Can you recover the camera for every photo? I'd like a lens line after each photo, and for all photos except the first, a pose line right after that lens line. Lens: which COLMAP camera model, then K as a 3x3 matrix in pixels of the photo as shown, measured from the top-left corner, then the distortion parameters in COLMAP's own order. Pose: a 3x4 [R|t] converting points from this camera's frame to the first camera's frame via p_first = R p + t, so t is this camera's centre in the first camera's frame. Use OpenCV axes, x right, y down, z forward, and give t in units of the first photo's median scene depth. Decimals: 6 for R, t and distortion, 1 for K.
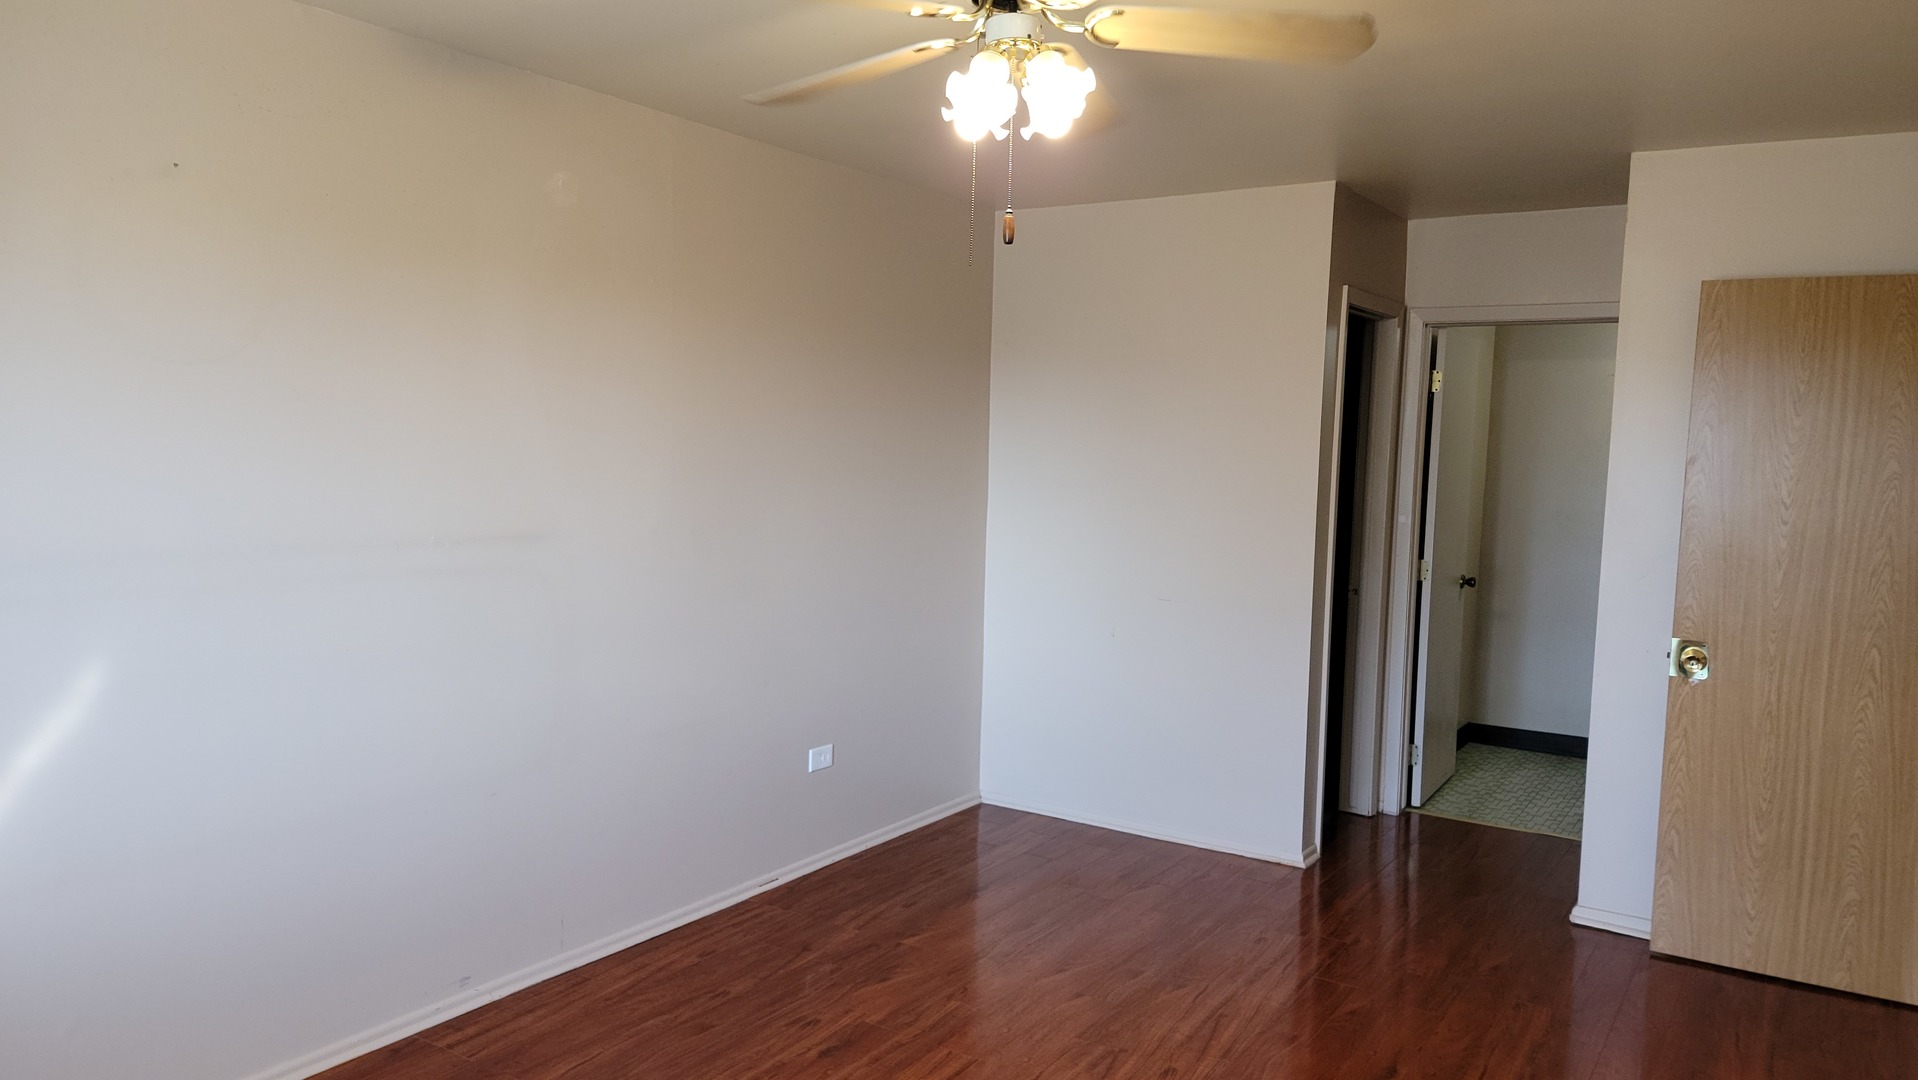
lens RADIAL K [[1330.5, 0, 959.0], [0, 1330.5, 540.0], [0, 0, 1]] dist [0.006339, 0.003210]
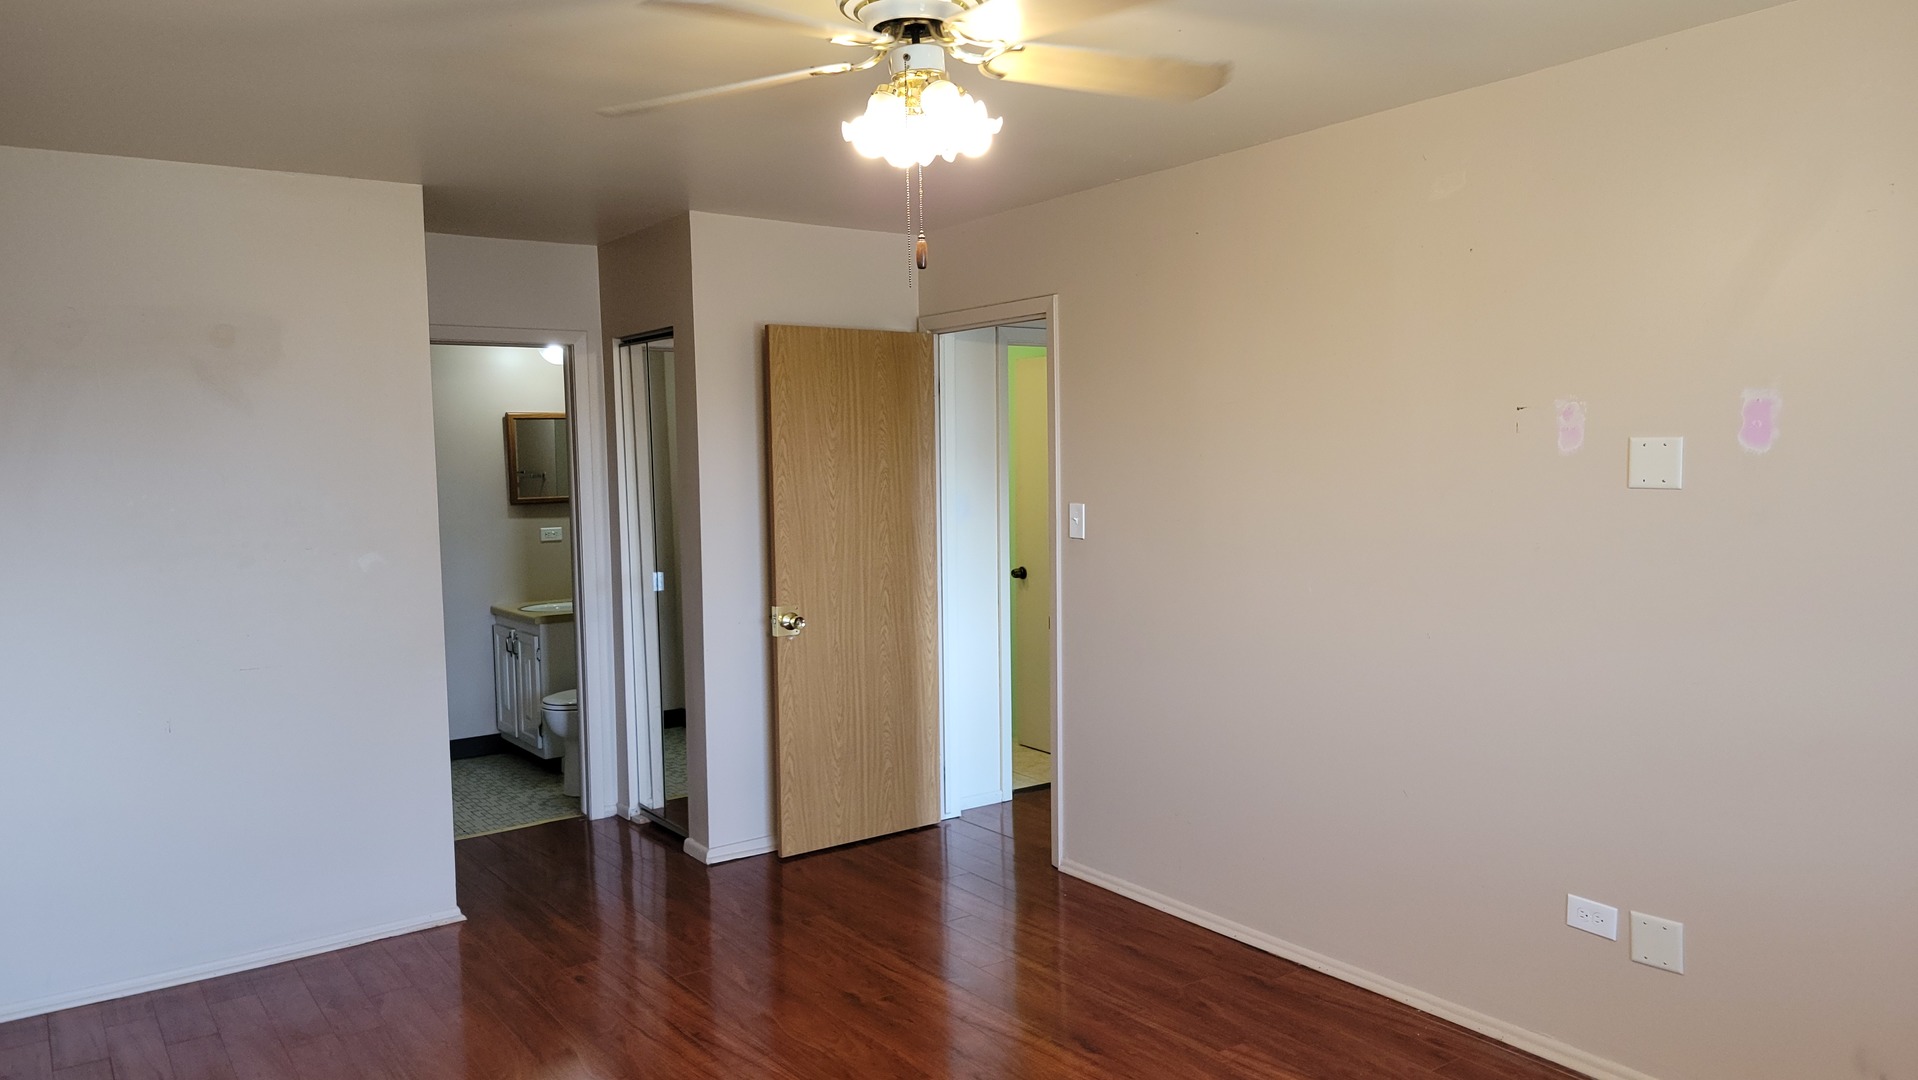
lens RADIAL K [[1319.9, 0, 955.9], [0, 1319.9, 552.1], [0, 0, 1]] dist [0.082474, -0.062640]
pose [[0.356028, -0.101186, 0.928981, -0.583710], [0.106861, 0.992007, 0.067097, -0.045515], [-0.928345, 0.075383, 0.363995, 0.396637]]
